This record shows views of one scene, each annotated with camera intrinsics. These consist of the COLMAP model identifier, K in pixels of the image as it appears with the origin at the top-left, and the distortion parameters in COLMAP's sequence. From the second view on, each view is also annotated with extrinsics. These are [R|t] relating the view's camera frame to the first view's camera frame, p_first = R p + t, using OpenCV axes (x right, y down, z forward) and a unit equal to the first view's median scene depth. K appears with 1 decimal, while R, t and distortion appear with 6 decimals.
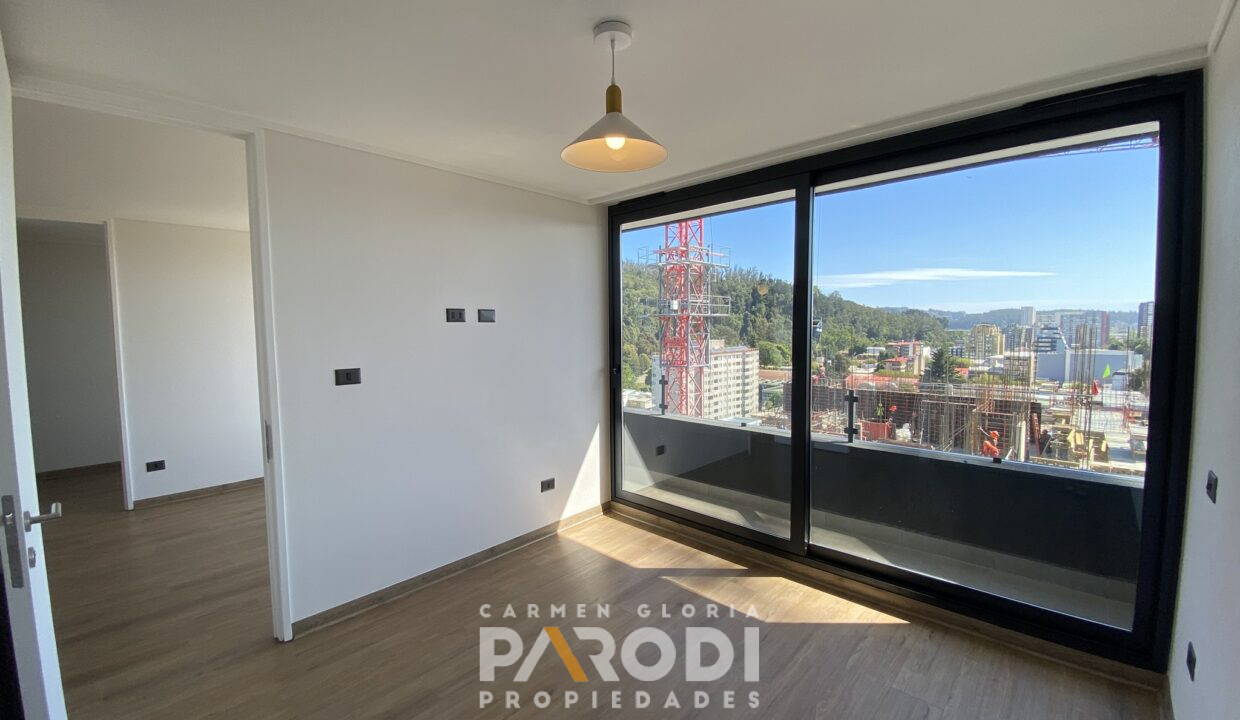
lens RADIAL K [[501.7, 0, 609.4], [0, 501.7, 358.3], [0, 0, 1]] dist [0.002411, -0.012530]
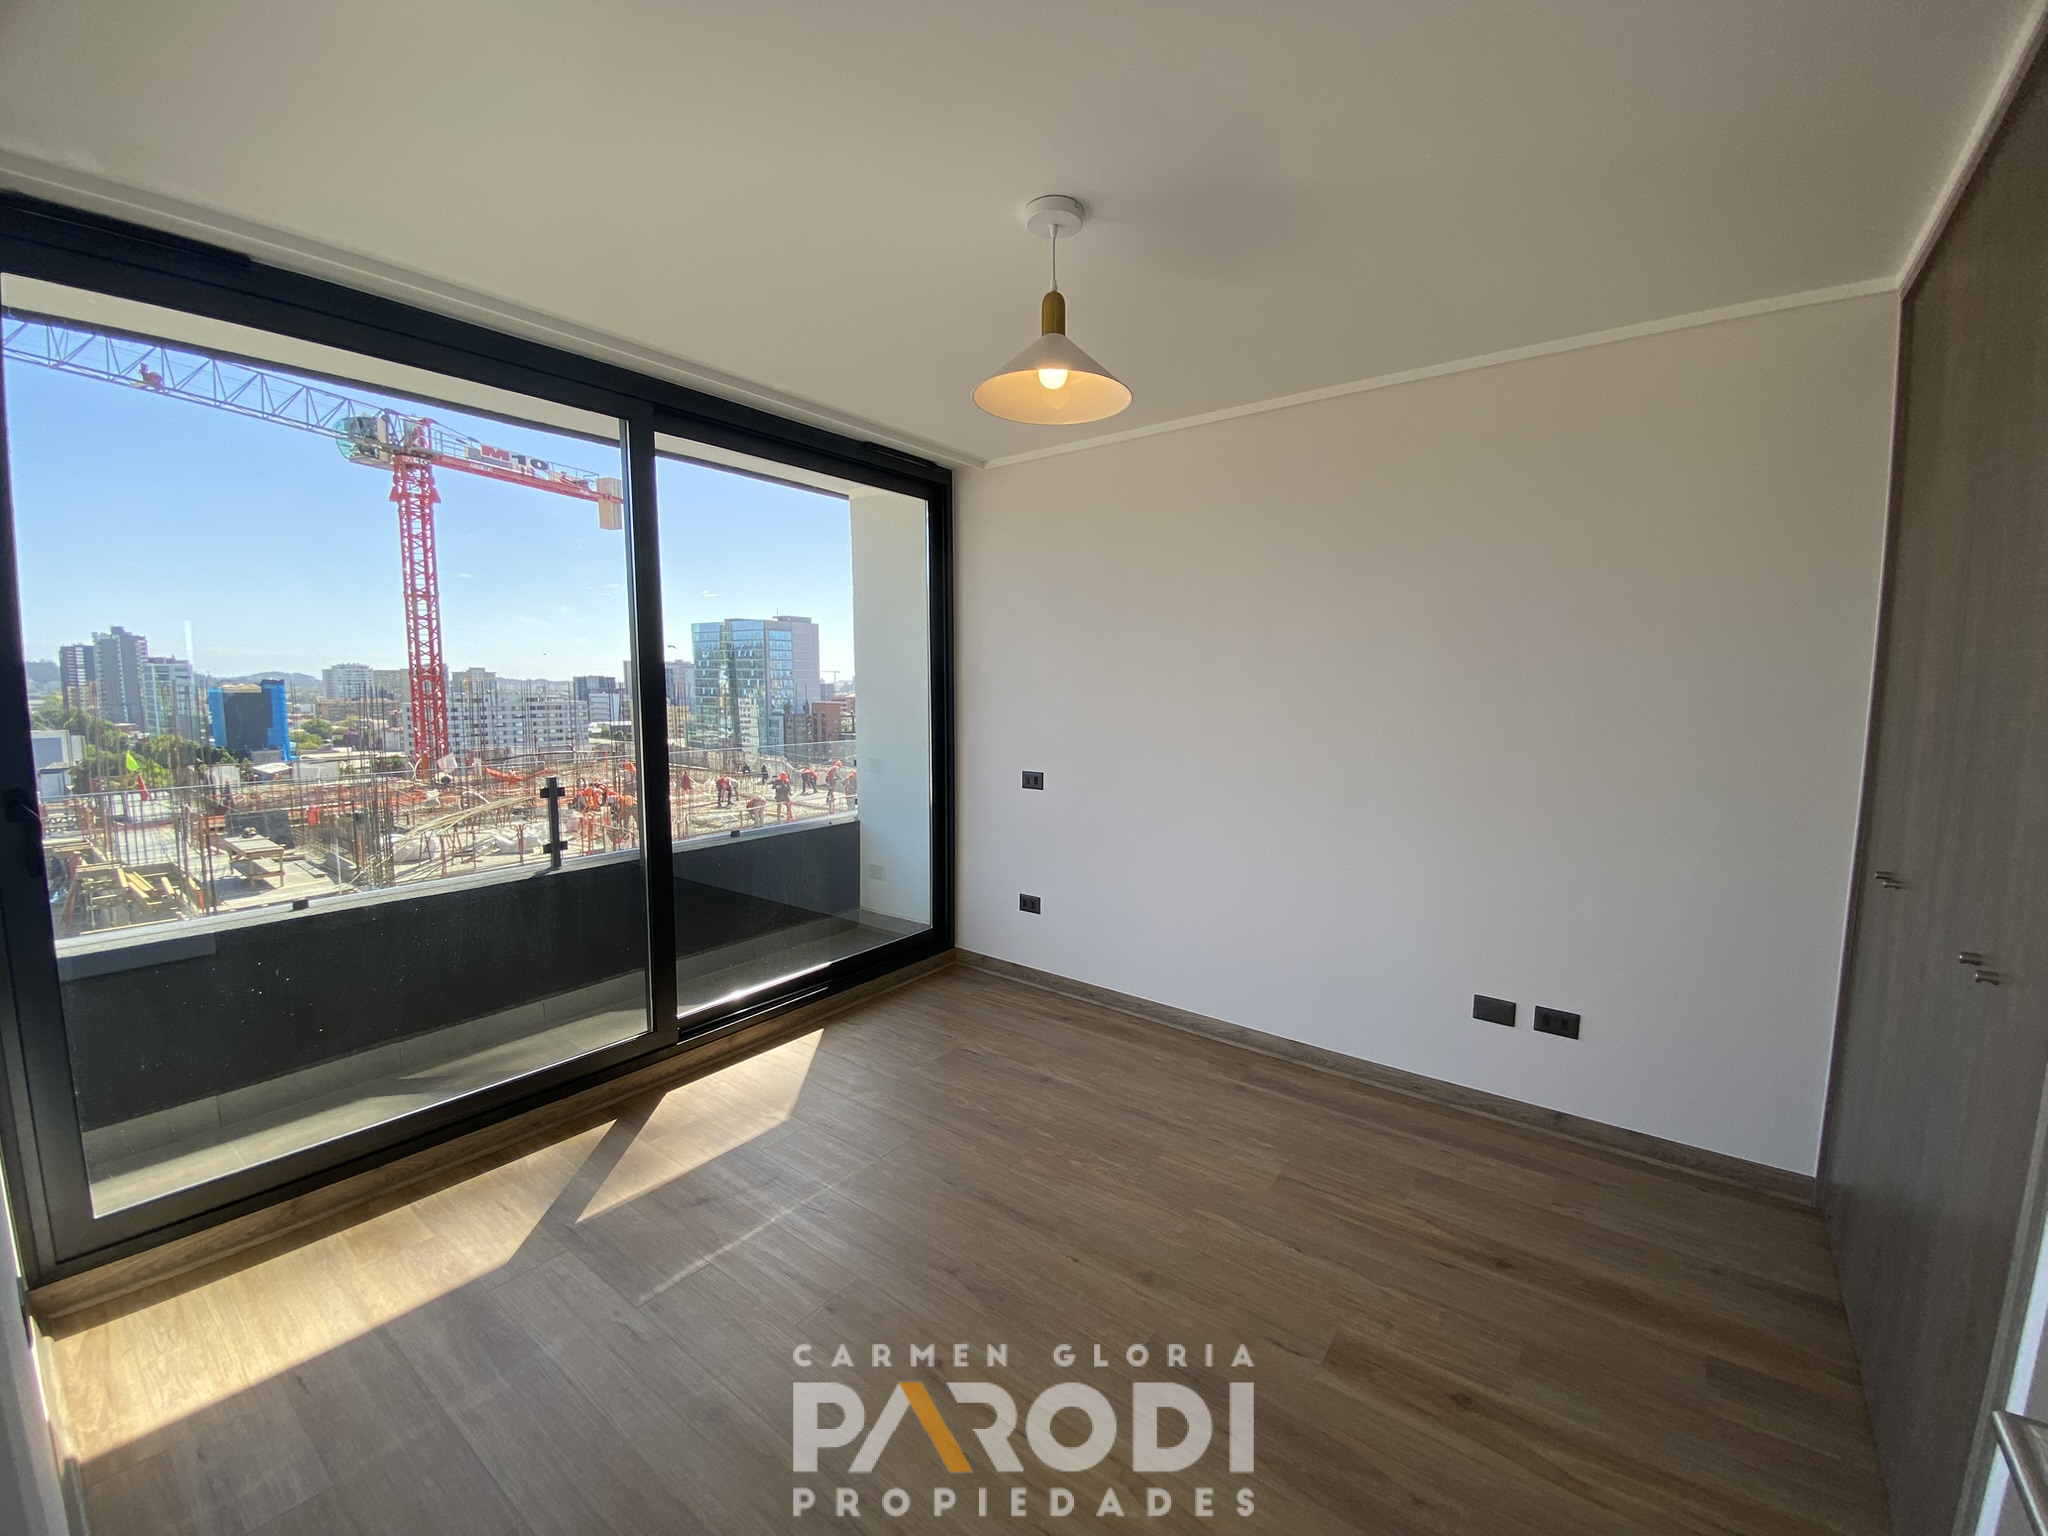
lens RADIAL K [[830.3, 0, 1021.4], [0, 830.3, 768.8], [0, 0, 1]] dist [-0.000075, -0.009565]
pose [[-0.123305, -0.093159, 0.987986, -0.531303], [0.058588, 0.993164, 0.100959, -0.011927], [-0.990638, 0.070333, -0.117004, 0.566561]]
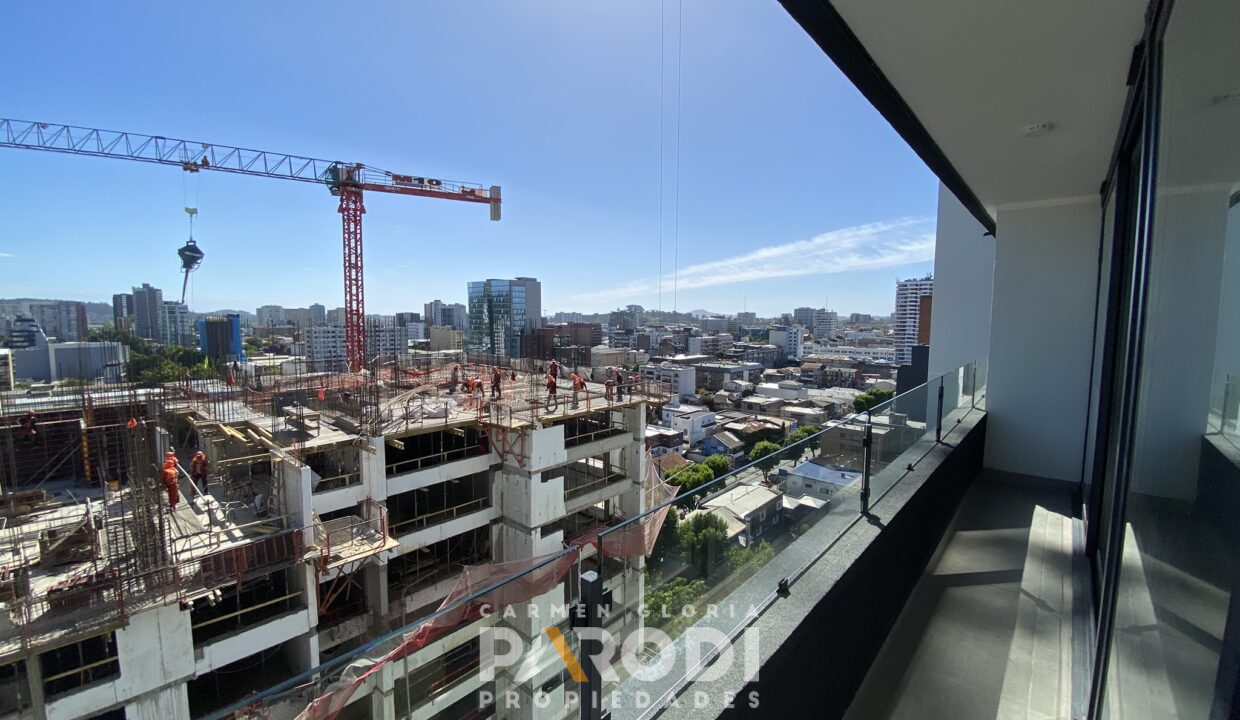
lens RADIAL K [[501.7, 0, 609.4], [0, 501.7, 358.3], [0, 0, 1]] dist [0.002411, -0.012530]
pose [[-0.053894, -0.073129, 0.995865, -0.413582], [0.055733, 0.995540, 0.076121, -0.106818], [-0.996990, 0.059605, -0.049578, 1.777513]]
